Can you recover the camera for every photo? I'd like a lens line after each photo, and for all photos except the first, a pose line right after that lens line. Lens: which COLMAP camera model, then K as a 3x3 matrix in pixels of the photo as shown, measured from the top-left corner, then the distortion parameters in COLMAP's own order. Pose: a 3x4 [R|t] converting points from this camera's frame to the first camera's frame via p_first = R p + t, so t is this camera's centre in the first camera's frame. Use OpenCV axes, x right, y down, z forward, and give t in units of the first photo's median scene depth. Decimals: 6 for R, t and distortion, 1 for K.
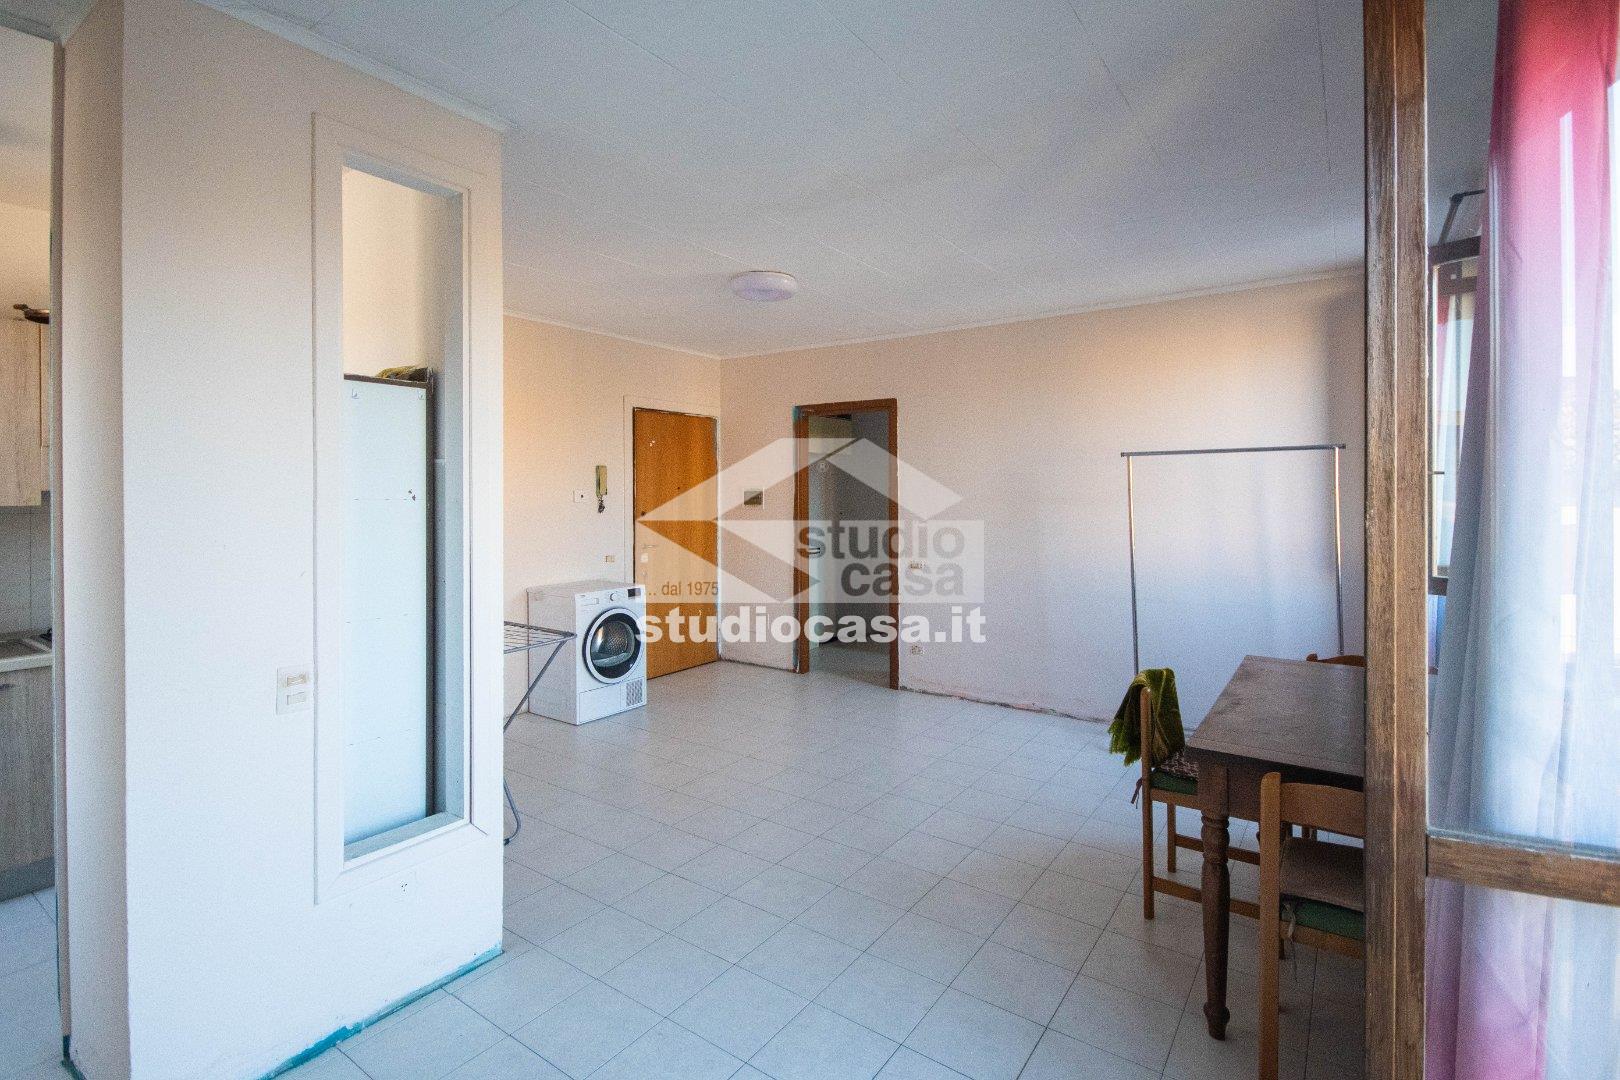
lens RADIAL K [[772.7, 0, 836.4], [0, 772.7, 493.1], [0, 0, 1]] dist [-0.000990, -0.000033]
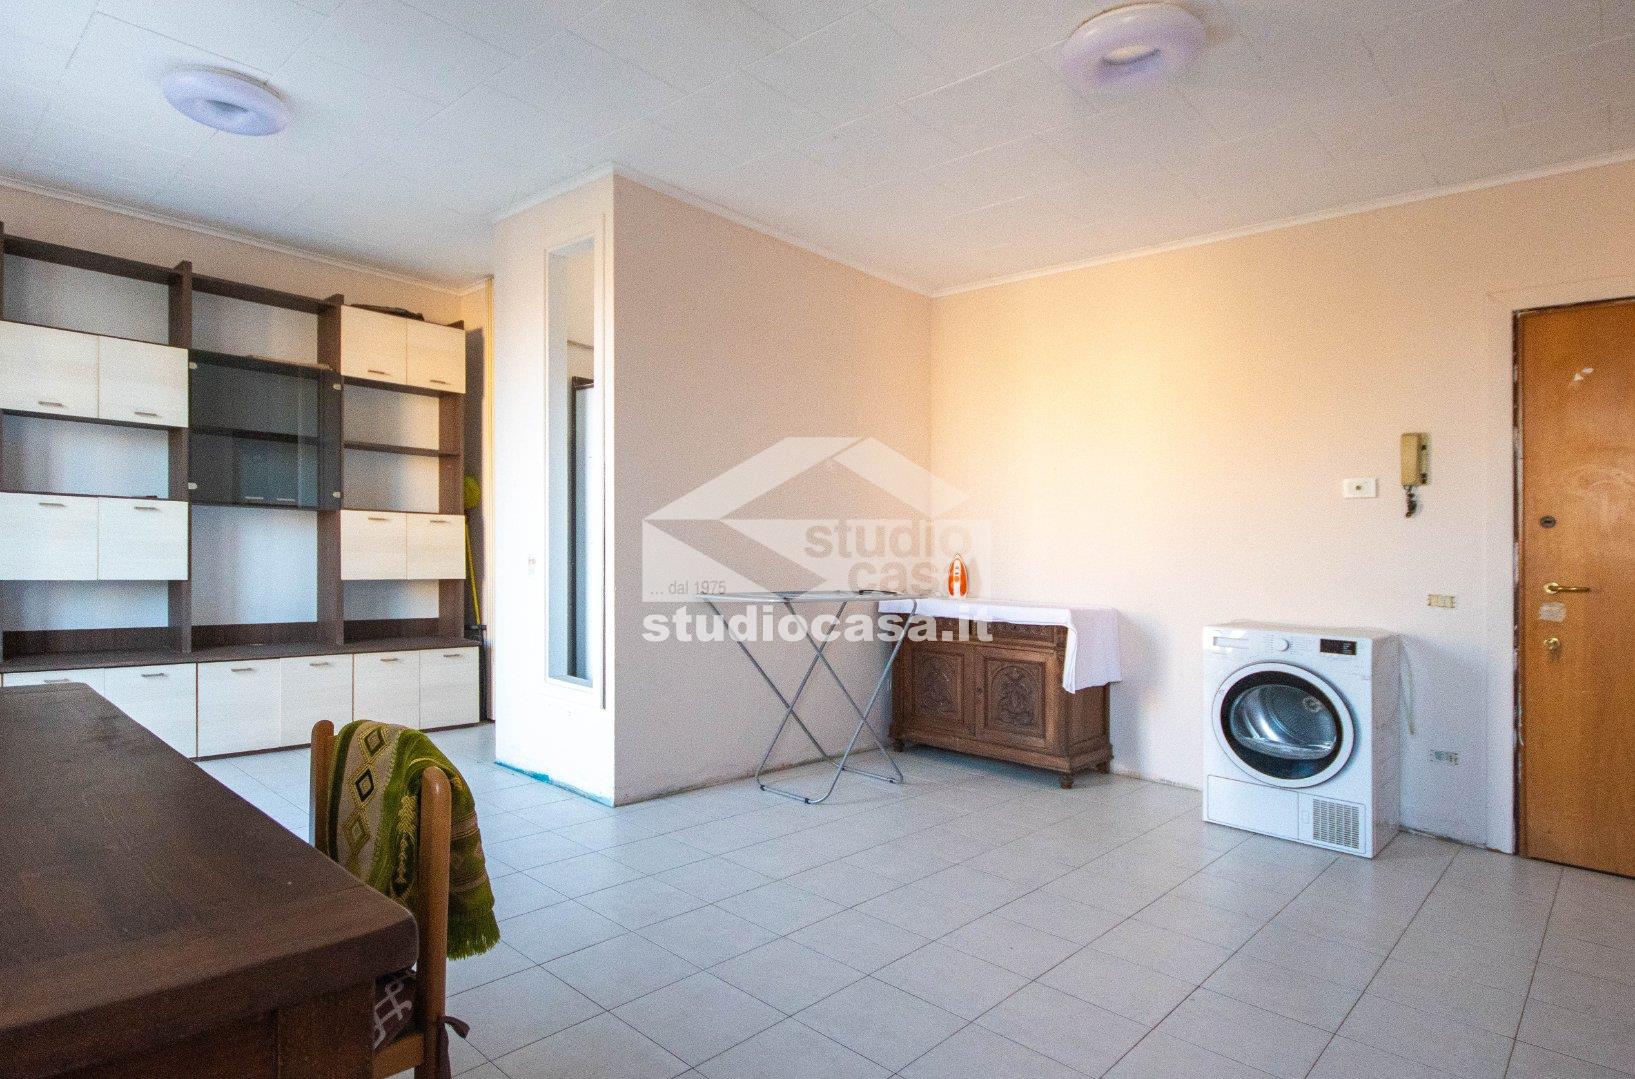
lens RADIAL K [[881.4, 0, 772.3], [0, 881.4, 569.1], [0, 0, 1]] dist [0.003958, 0.001540]
pose [[-0.173209, 0.025355, -0.984559, 0.490309], [-0.034522, 0.998898, 0.031797, 0.070262], [0.984280, 0.039497, -0.172143, 0.762364]]
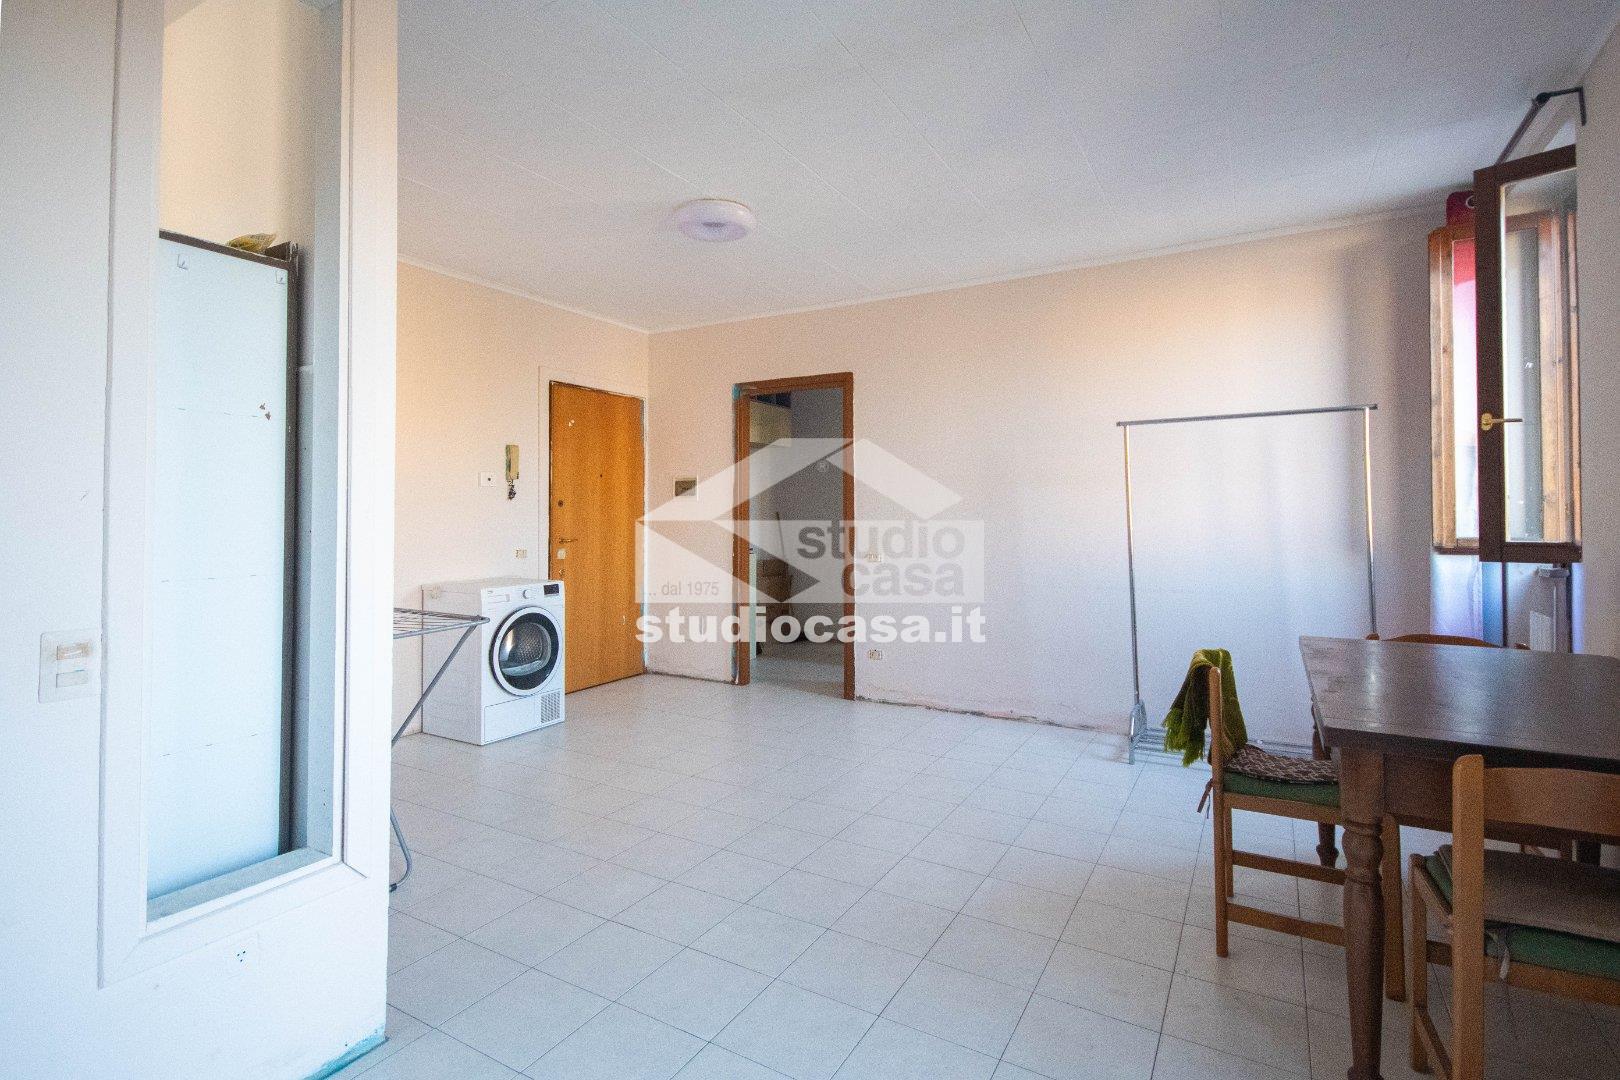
lens RADIAL K [[796.0, 0, 811.5], [0, 796.0, 498.6], [0, 0, 1]] dist [-0.001717, -0.001085]
pose [[0.997062, 0.003313, 0.076521, -0.045456], [-0.001745, 0.999787, -0.020545, 0.049357], [-0.076572, 0.020351, 0.996856, 0.105491]]
